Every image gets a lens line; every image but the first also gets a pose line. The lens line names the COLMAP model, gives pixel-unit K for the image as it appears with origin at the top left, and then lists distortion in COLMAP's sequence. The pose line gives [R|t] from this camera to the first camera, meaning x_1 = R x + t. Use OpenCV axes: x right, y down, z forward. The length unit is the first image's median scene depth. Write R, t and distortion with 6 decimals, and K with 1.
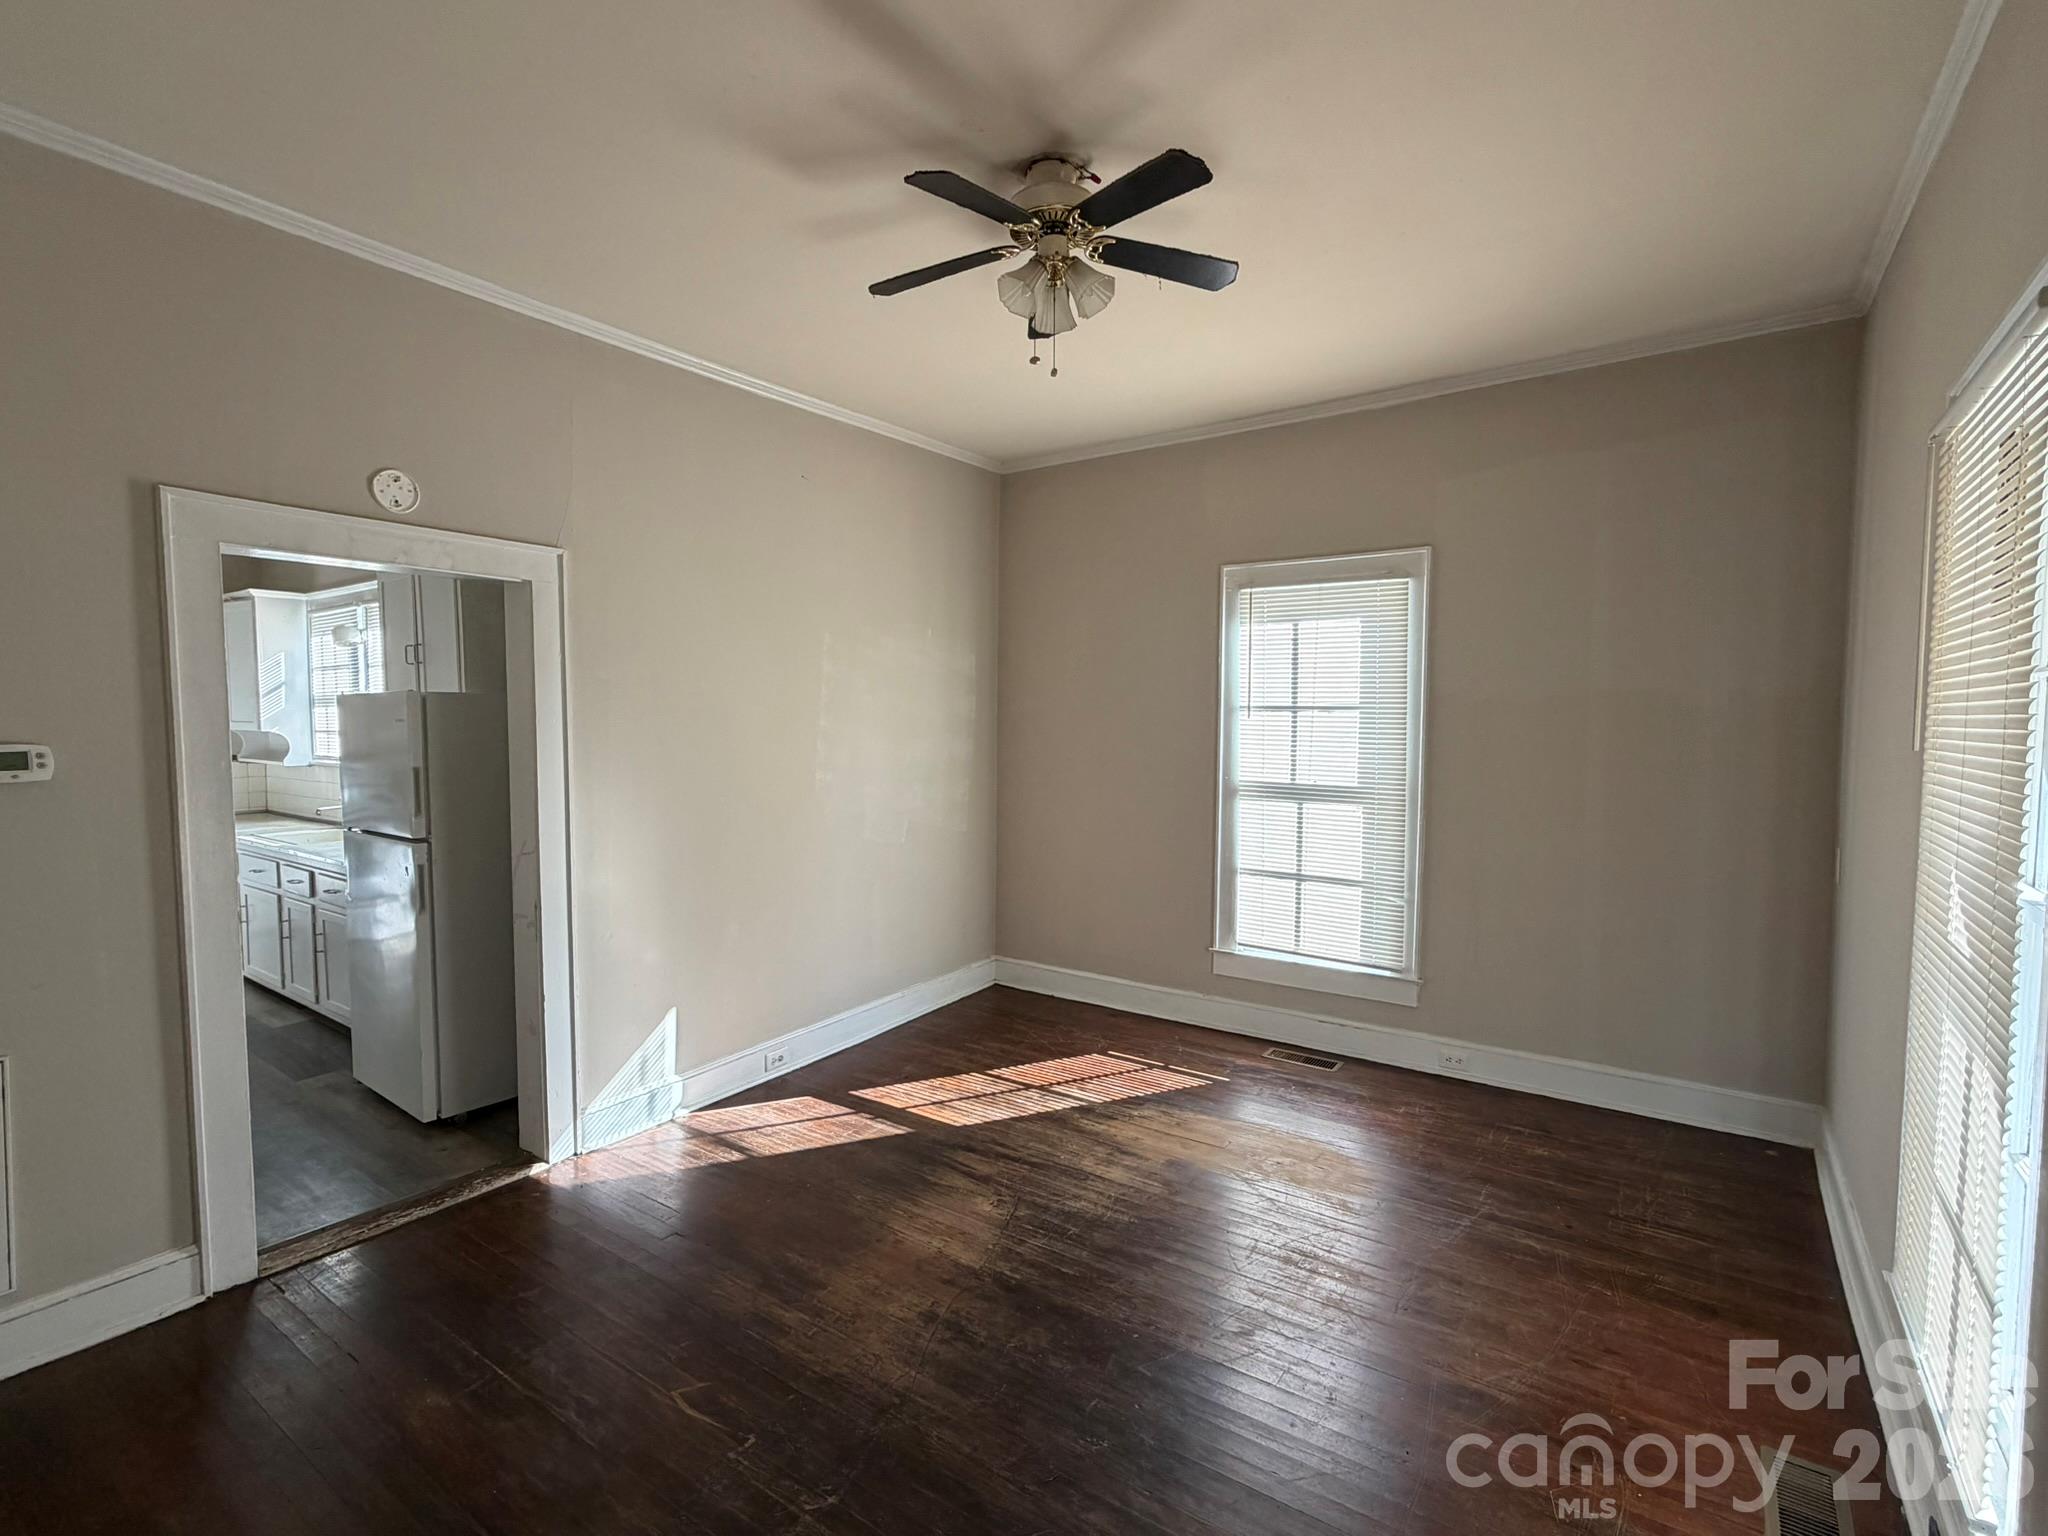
lens RADIAL K [[953.5, 0, 1026.0], [0, 953.5, 767.1], [0, 0, 1]] dist [0.001703, 0.000224]
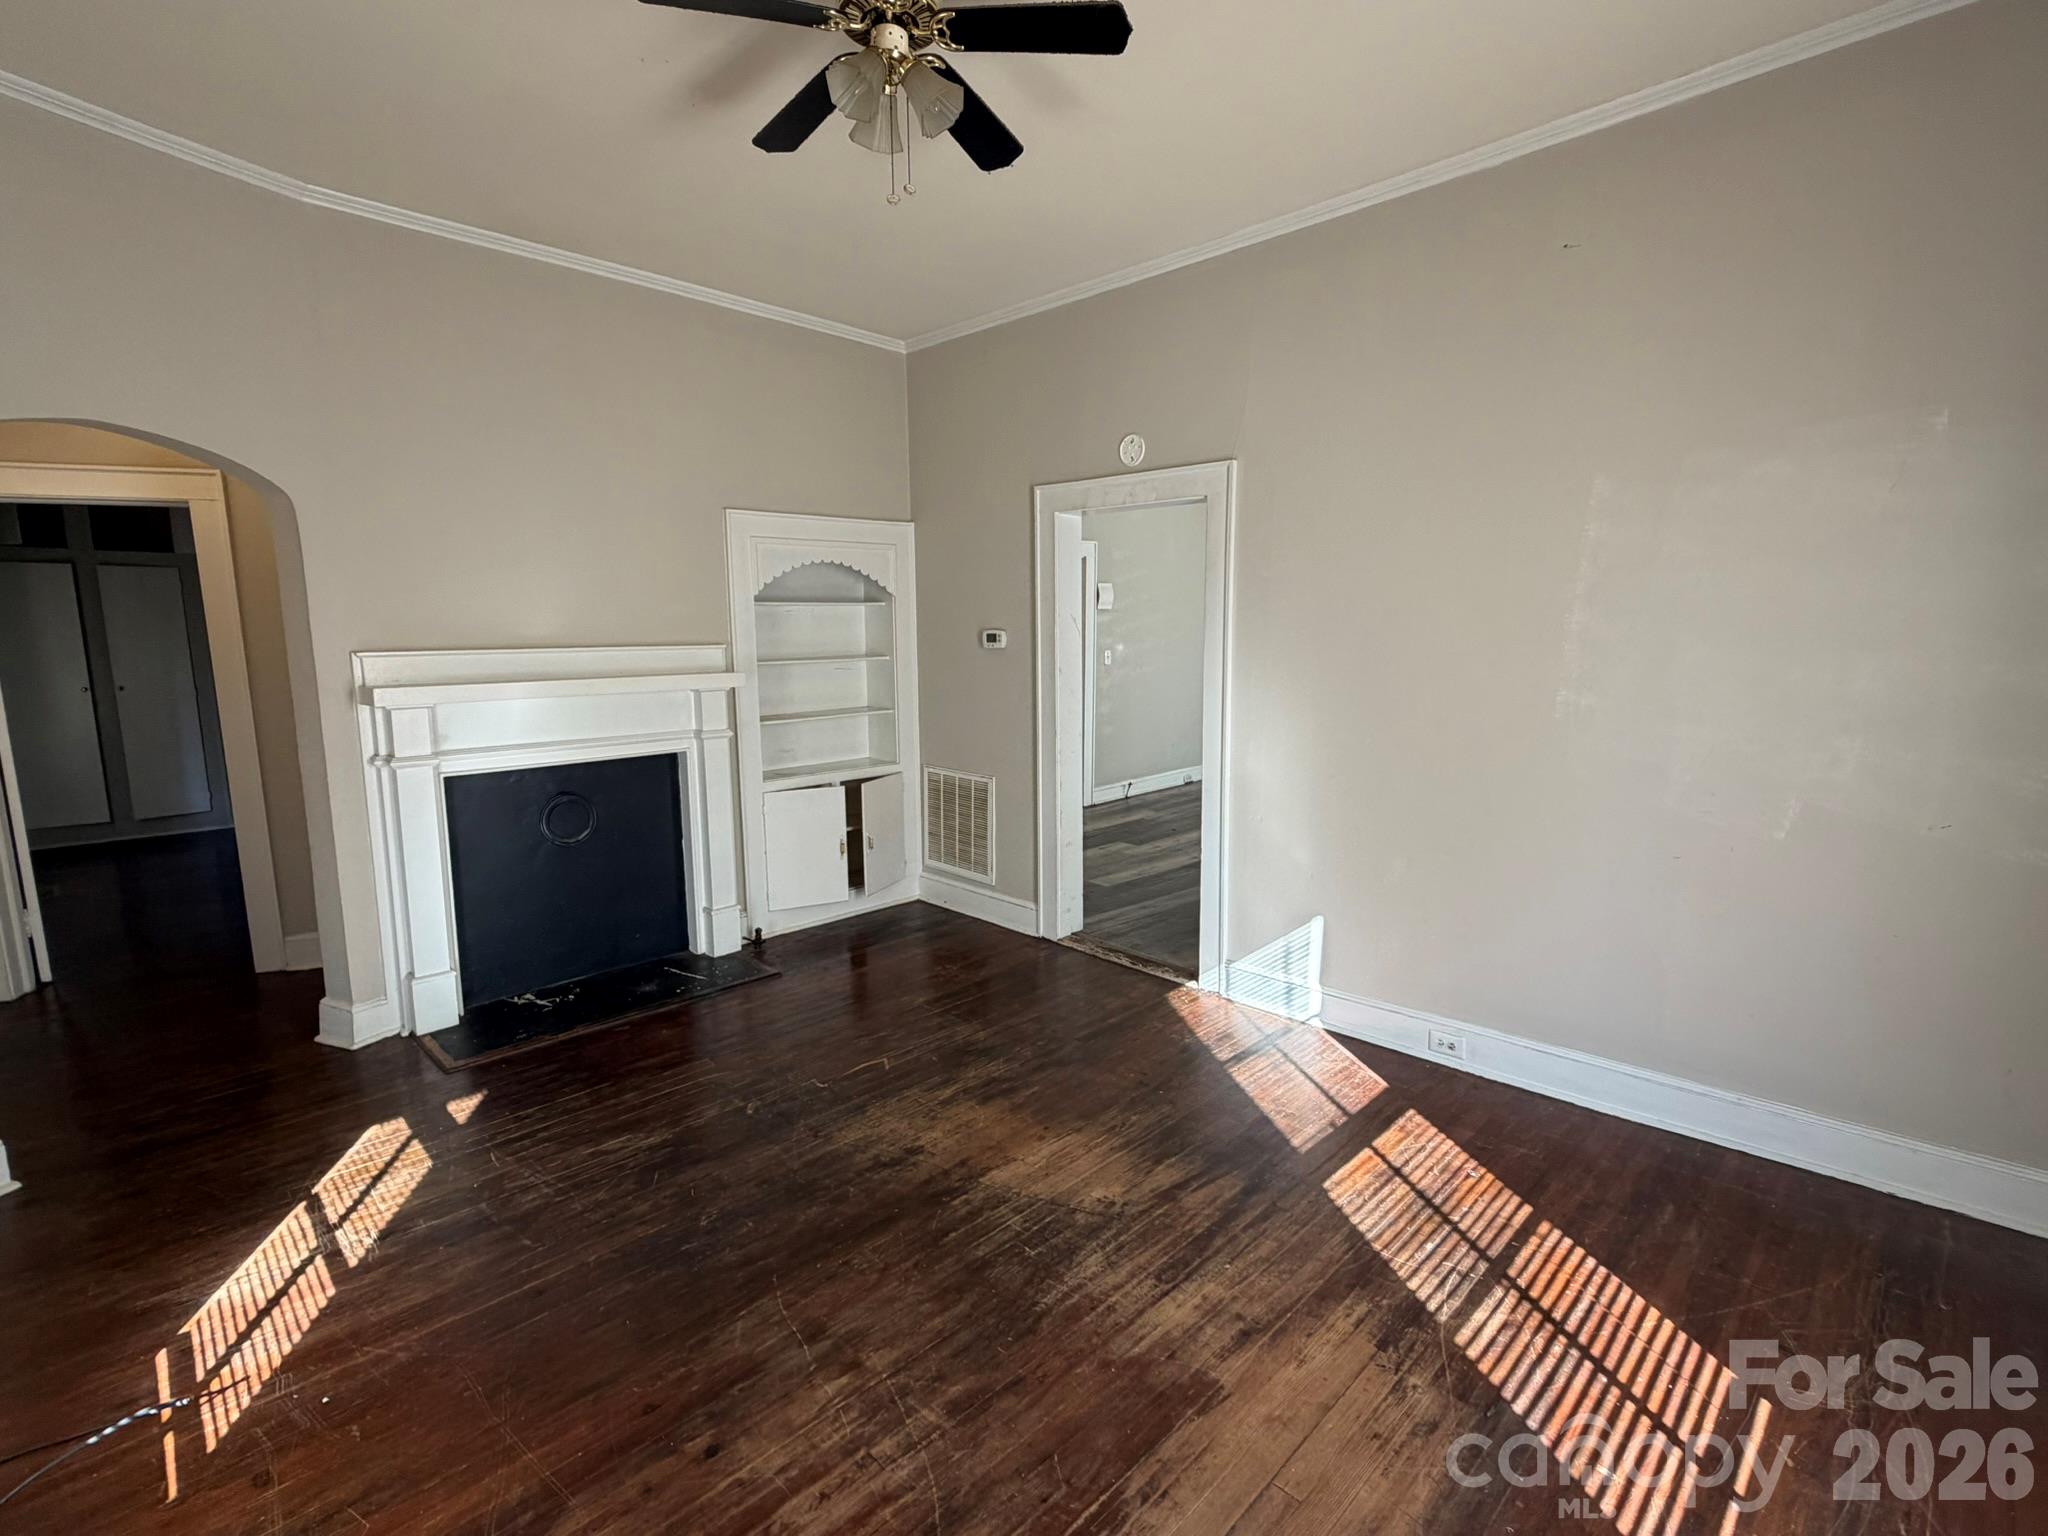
lens RADIAL K [[953.5, 0, 1024.8], [0, 953.5, 768.2], [0, 0, 1]] dist [0.001703, 0.000224]
pose [[-0.172293, 0.148846, -0.973735, 0.614887], [-0.044350, 0.986343, 0.158620, -0.036852], [0.984047, 0.070514, -0.163338, 0.868103]]
